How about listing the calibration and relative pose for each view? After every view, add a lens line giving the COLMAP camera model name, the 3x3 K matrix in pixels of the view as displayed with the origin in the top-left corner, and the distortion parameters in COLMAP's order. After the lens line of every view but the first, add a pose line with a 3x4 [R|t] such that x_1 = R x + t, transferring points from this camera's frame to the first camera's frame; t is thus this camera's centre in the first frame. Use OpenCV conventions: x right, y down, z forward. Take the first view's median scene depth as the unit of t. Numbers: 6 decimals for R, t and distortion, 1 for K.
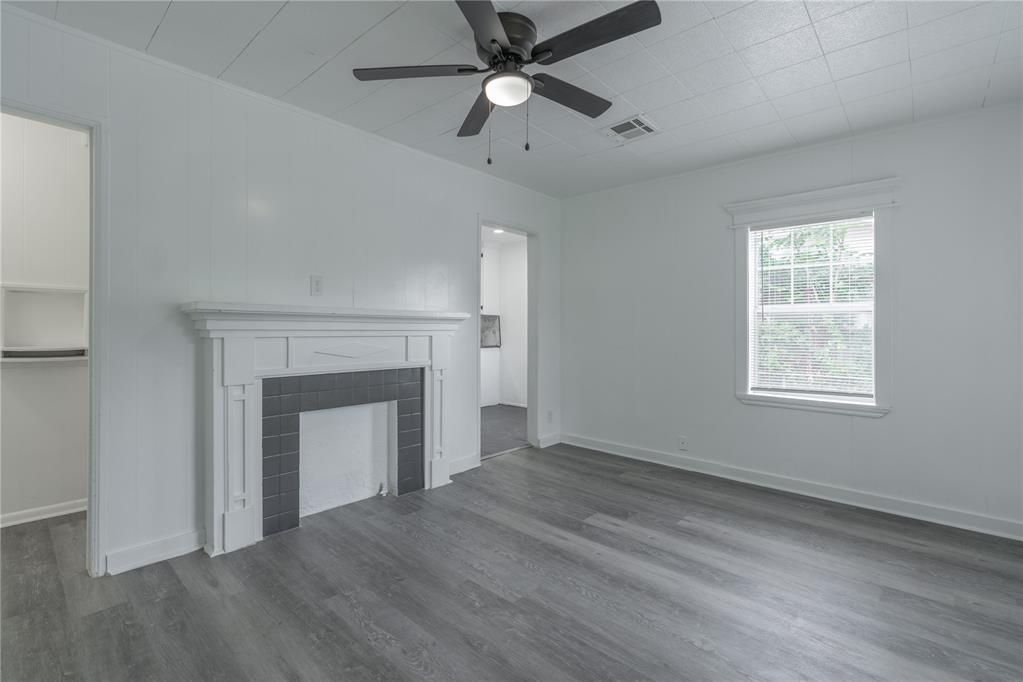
lens RADIAL K [[463.2, 0, 514.5], [0, 463.2, 336.8], [0, 0, 1]] dist [-0.000052, 0.000484]
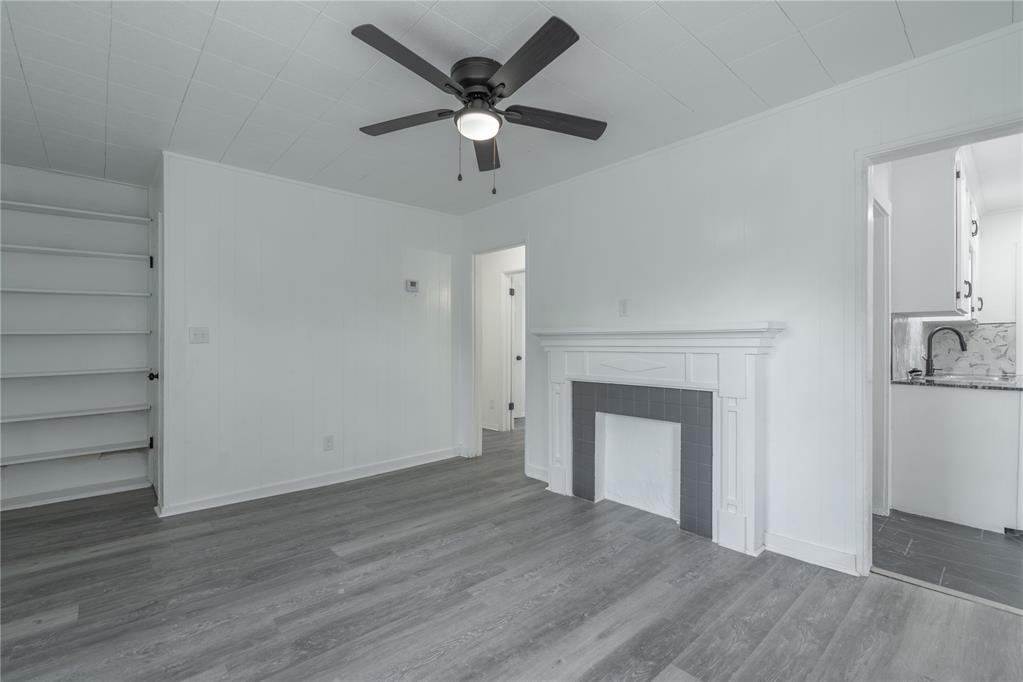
lens RADIAL K [[458.6, 0, 511.8], [0, 458.6, 346.8], [0, 0, 1]] dist [0.000931, 0.000317]
pose [[-0.103815, -0.003867, -0.994589, 0.772057], [-0.016674, 0.999859, -0.002147, -0.005744], [0.994457, 0.016361, -0.103865, 0.868796]]
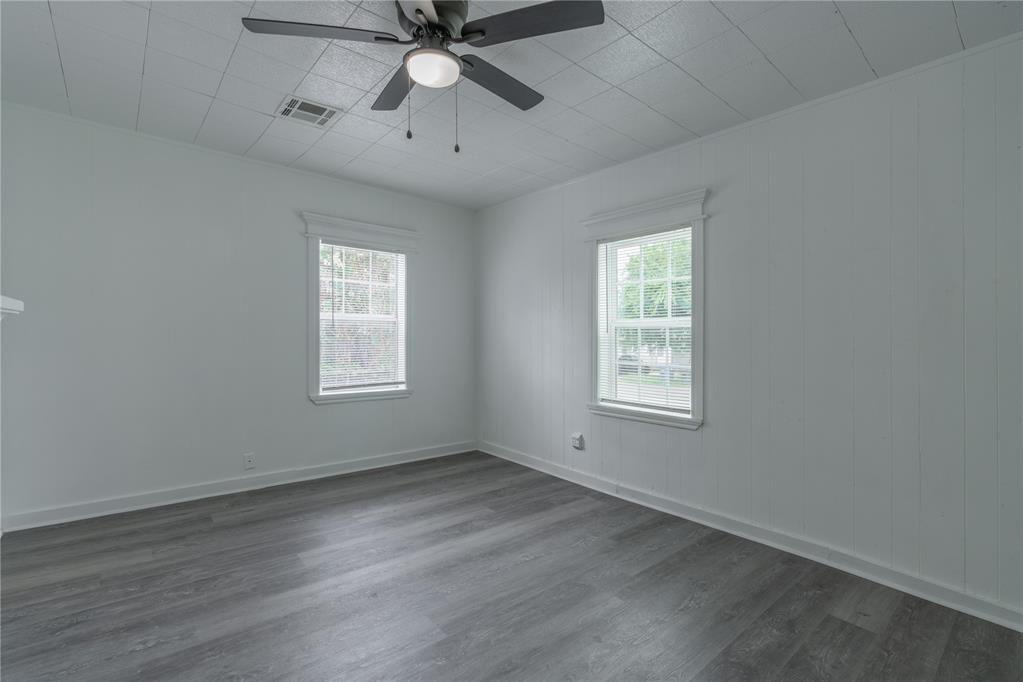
lens RADIAL K [[463.2, 0, 514.5], [0, 463.2, 336.8], [0, 0, 1]] dist [-0.000052, 0.000484]
pose [[0.128225, -0.002490, 0.991742, -0.640704], [0.001576, 0.999996, 0.002307, -0.015351], [-0.991744, 0.001267, 0.128229, 0.536560]]
